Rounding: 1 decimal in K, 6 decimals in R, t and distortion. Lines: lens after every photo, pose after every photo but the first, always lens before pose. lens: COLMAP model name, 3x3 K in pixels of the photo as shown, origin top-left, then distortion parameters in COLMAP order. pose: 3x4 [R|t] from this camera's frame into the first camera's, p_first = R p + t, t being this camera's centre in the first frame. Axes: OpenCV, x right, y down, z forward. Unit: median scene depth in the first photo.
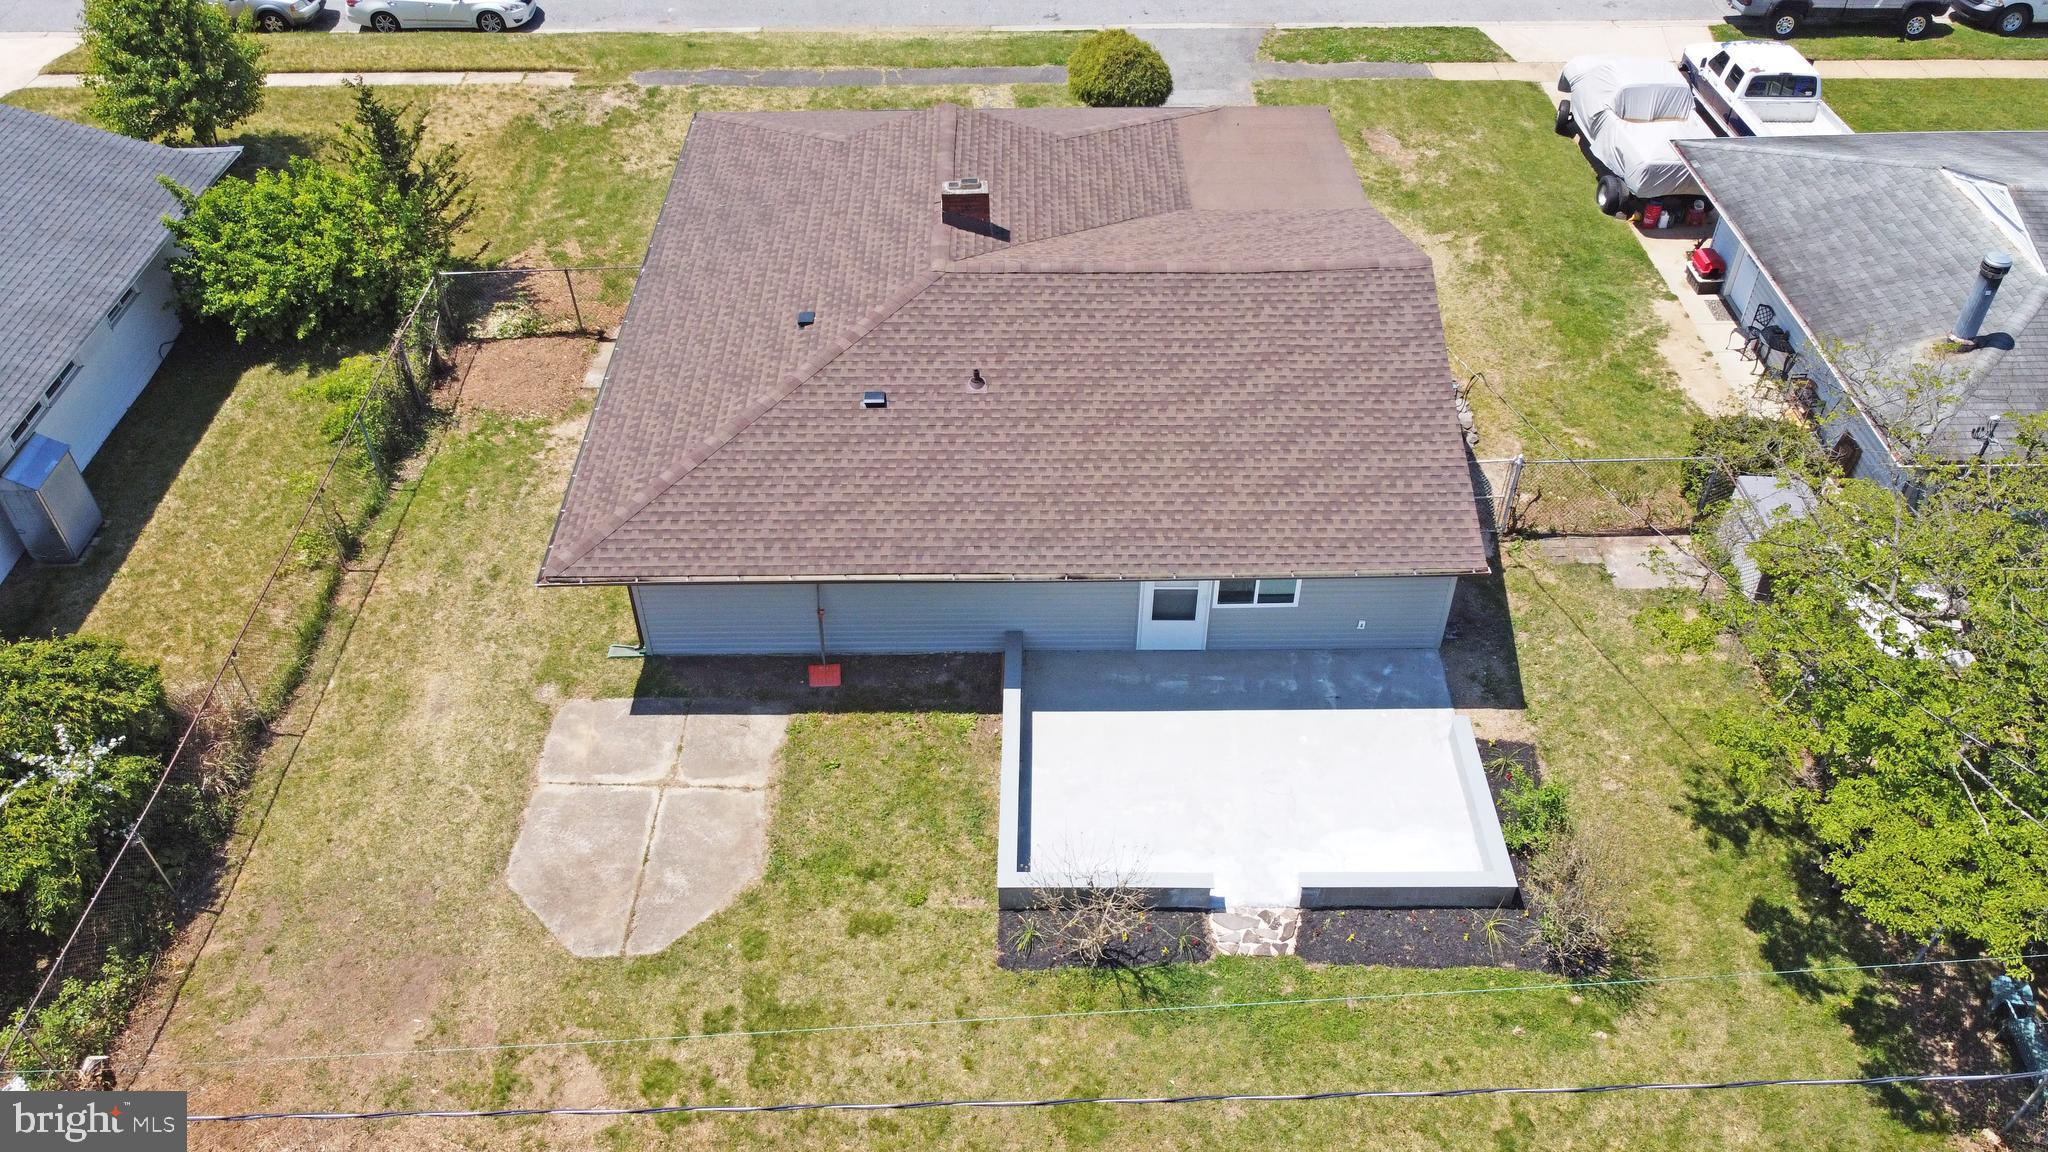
lens RADIAL K [[1552.7, 0, 1020.4], [0, 1552.7, 581.9], [0, 0, 1]] dist [0.002560, -0.005934]
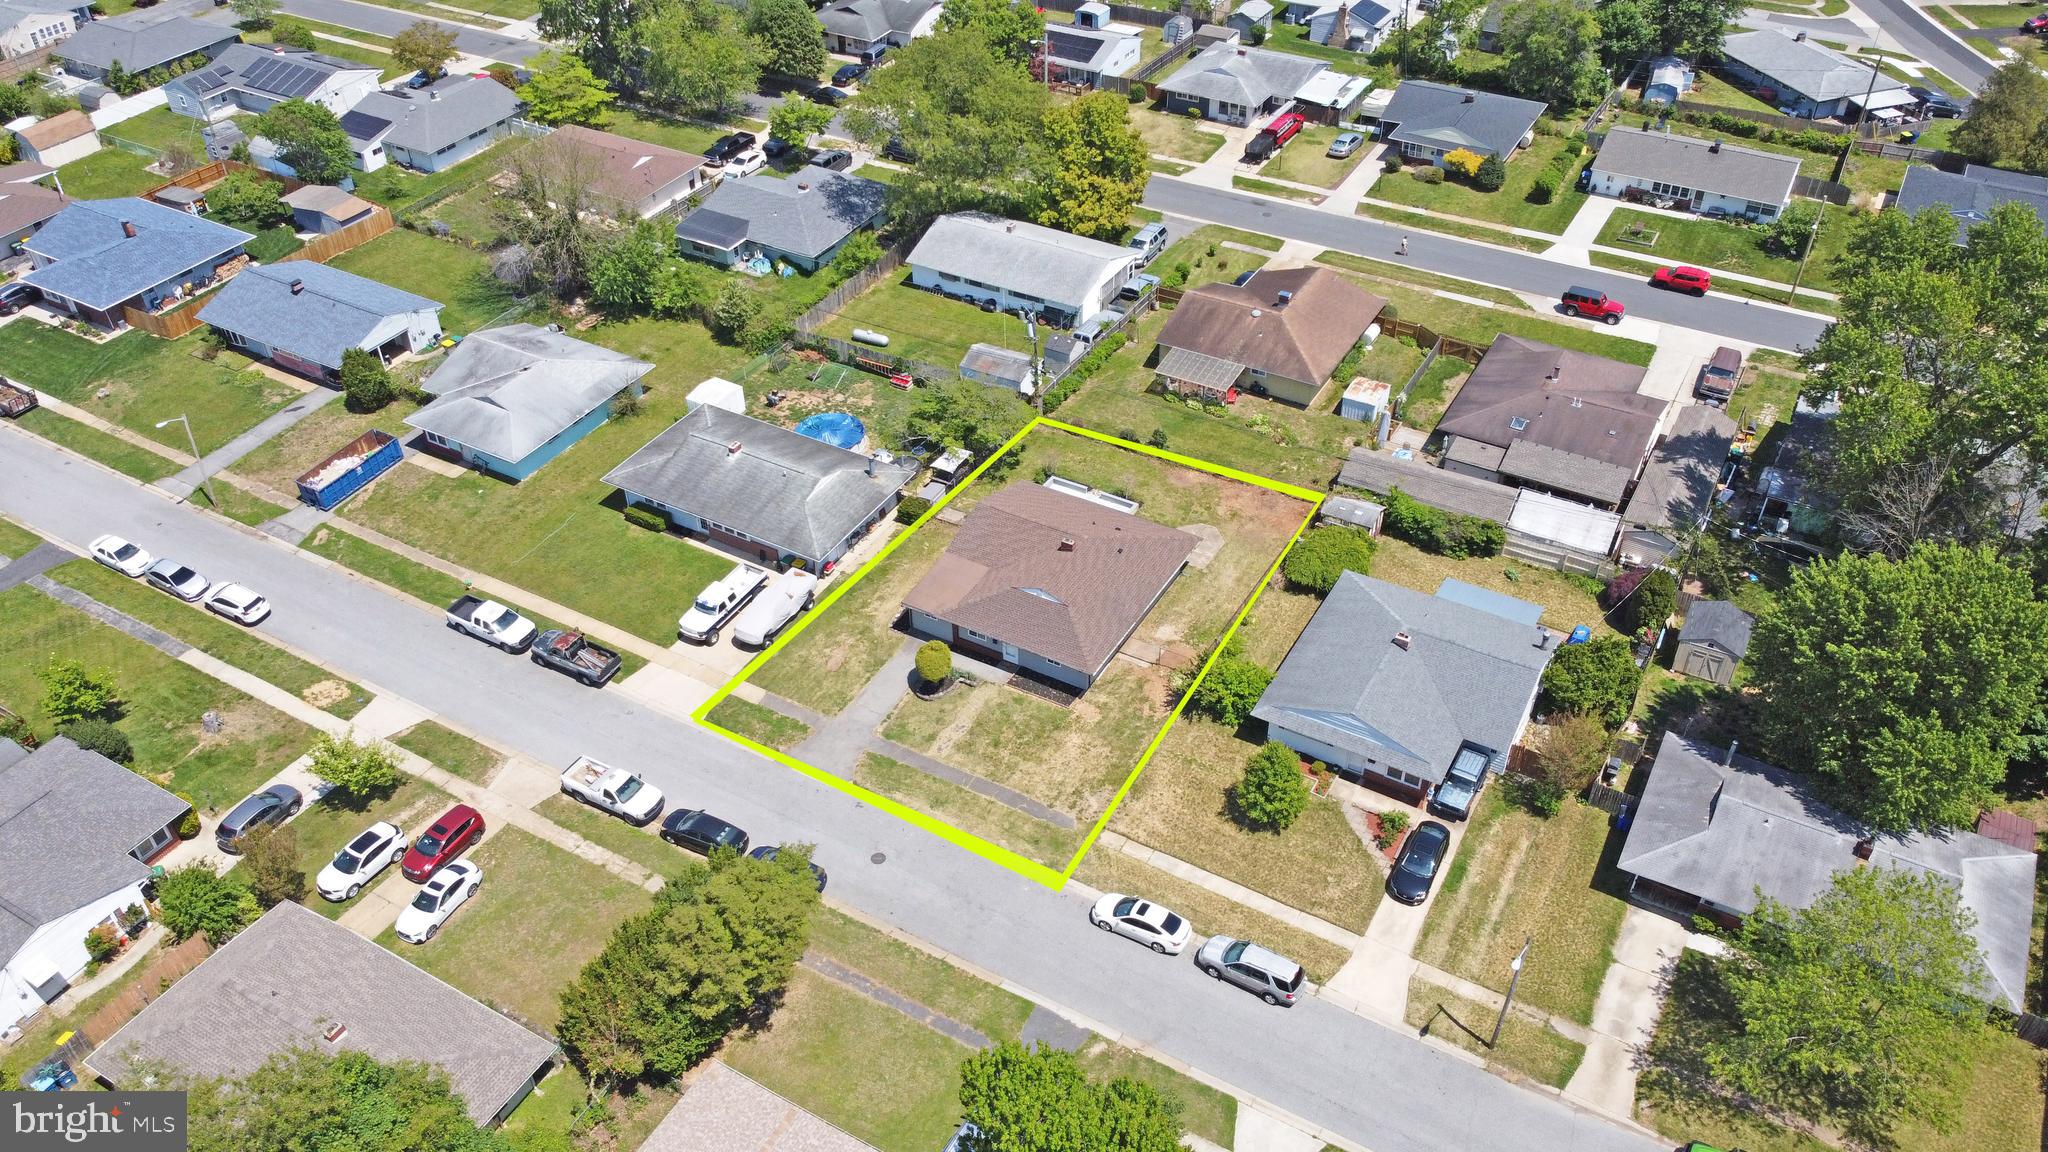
lens RADIAL K [[1552.7, 0, 1020.4], [0, 1552.7, 581.9], [0, 0, 1]] dist [0.002560, -0.005934]
pose [[-0.862329, -0.299966, 0.407932, -1.680078], [0.353781, 0.219440, 0.909222, -4.138946], [-0.362253, 0.928367, -0.083107, 1.630967]]
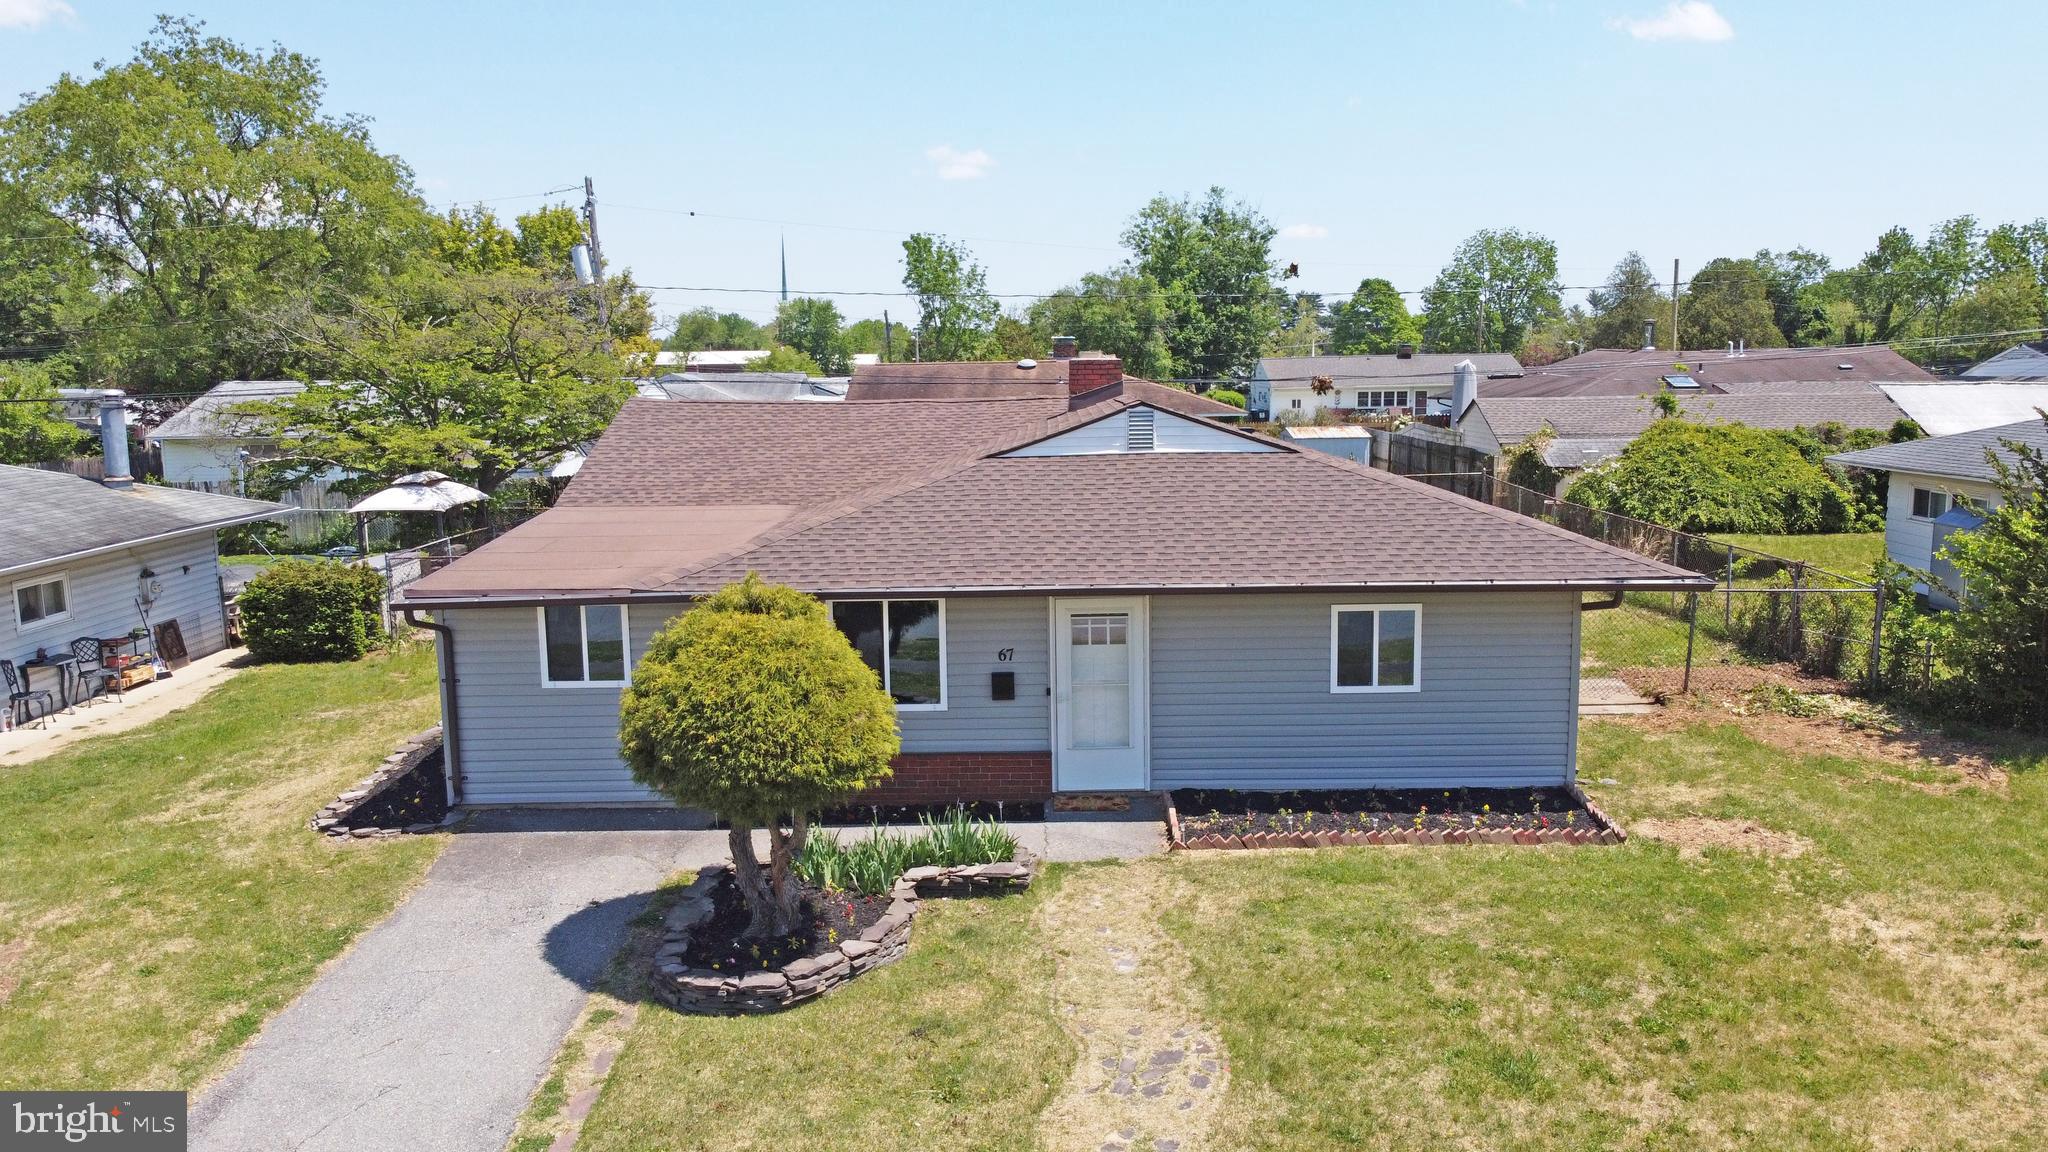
lens RADIAL K [[1552.7, 0, 1020.4], [0, 1552.7, 581.9], [0, 0, 1]] dist [0.002560, -0.005934]
pose [[-0.999510, 0.020872, 0.023331, -0.011762], [0.031288, 0.642056, 0.766019, -0.977517], [0.001008, 0.766374, -0.642394, 1.900247]]
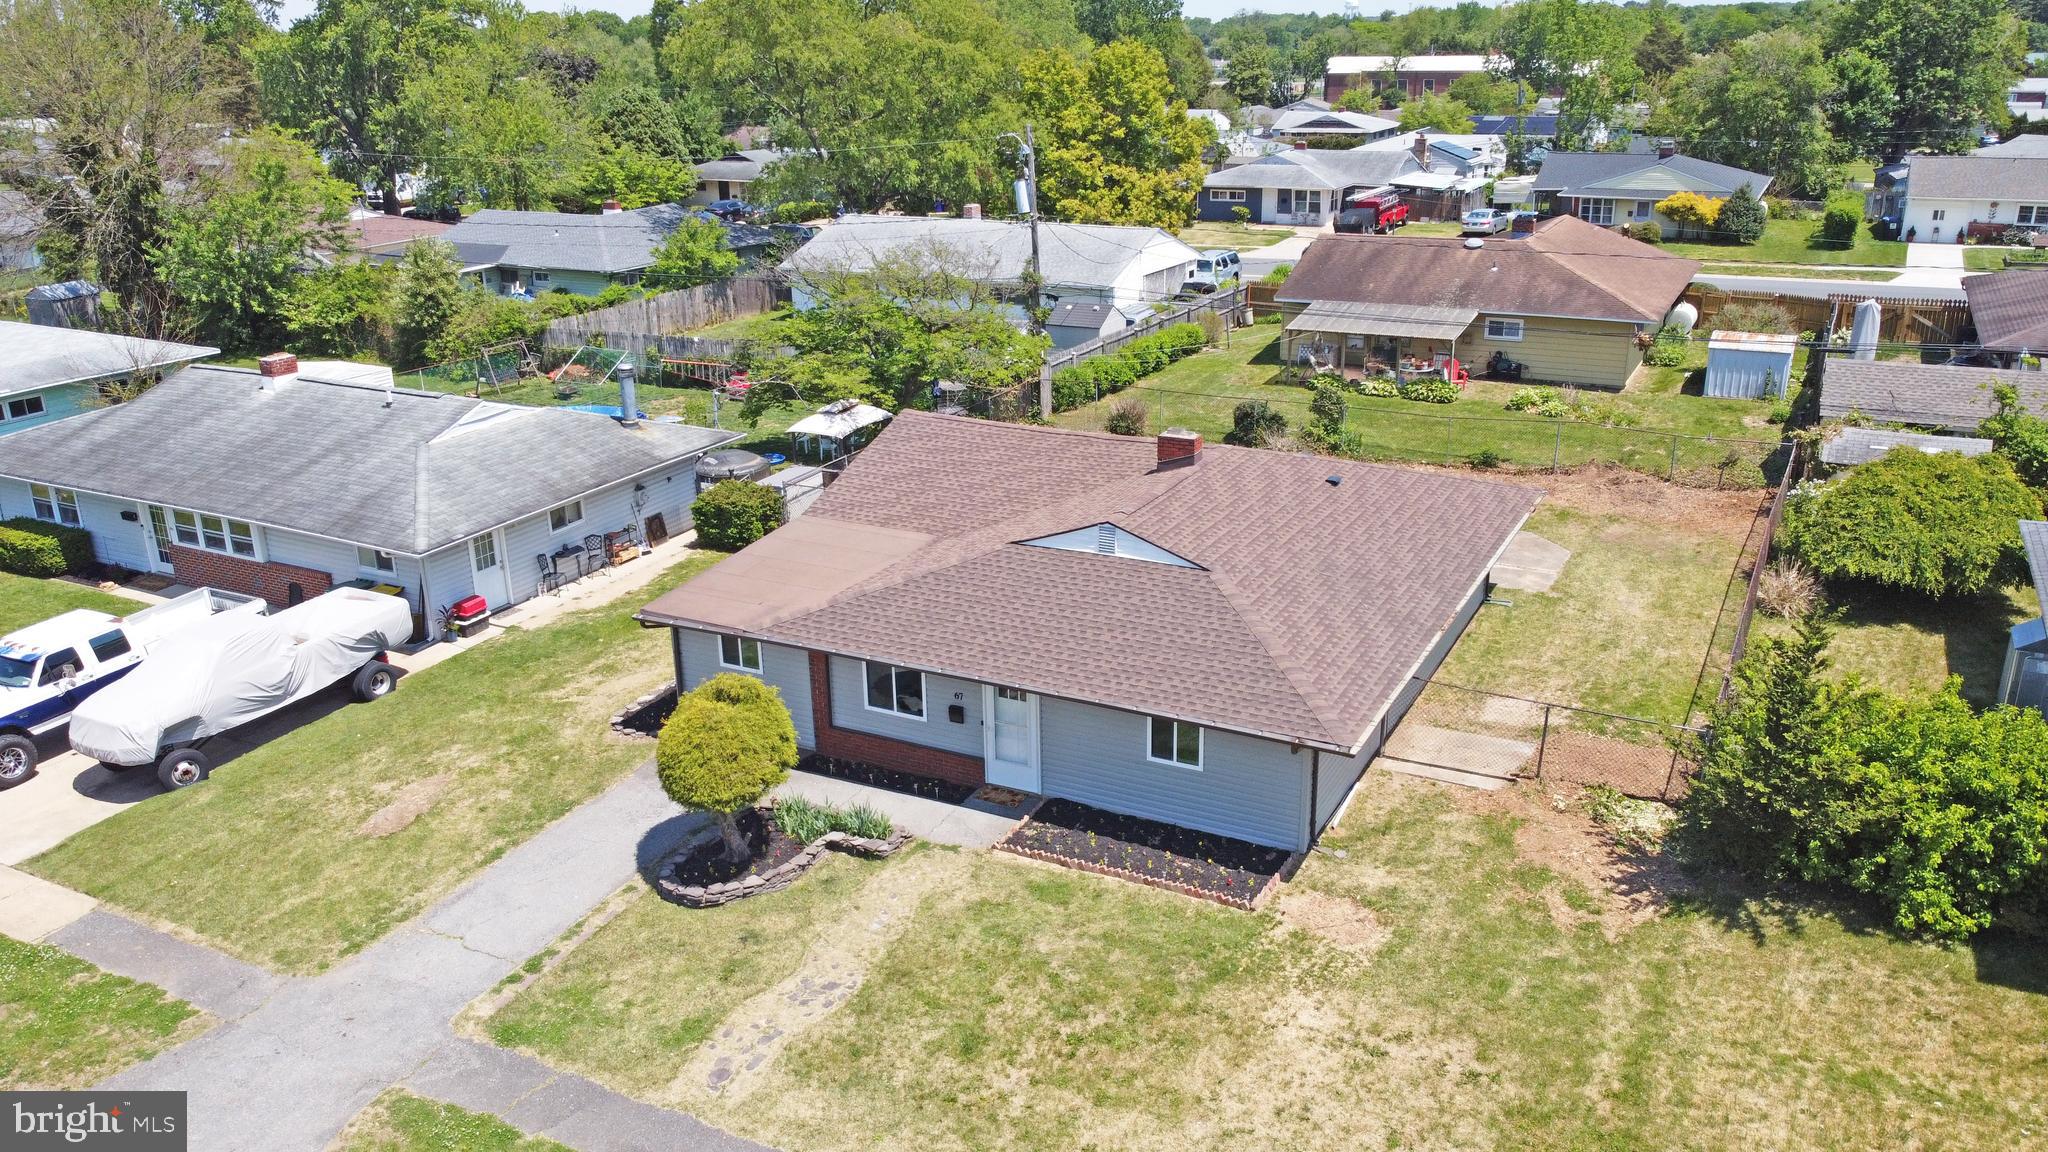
lens RADIAL K [[1552.7, 0, 1020.4], [0, 1552.7, 581.9], [0, 0, 1]] dist [0.002560, -0.005934]
pose [[-0.881123, -0.132863, 0.453840, -0.550211], [0.334809, 0.502481, 0.797130, -1.349583], [-0.333955, 0.854319, -0.398264, 1.827265]]
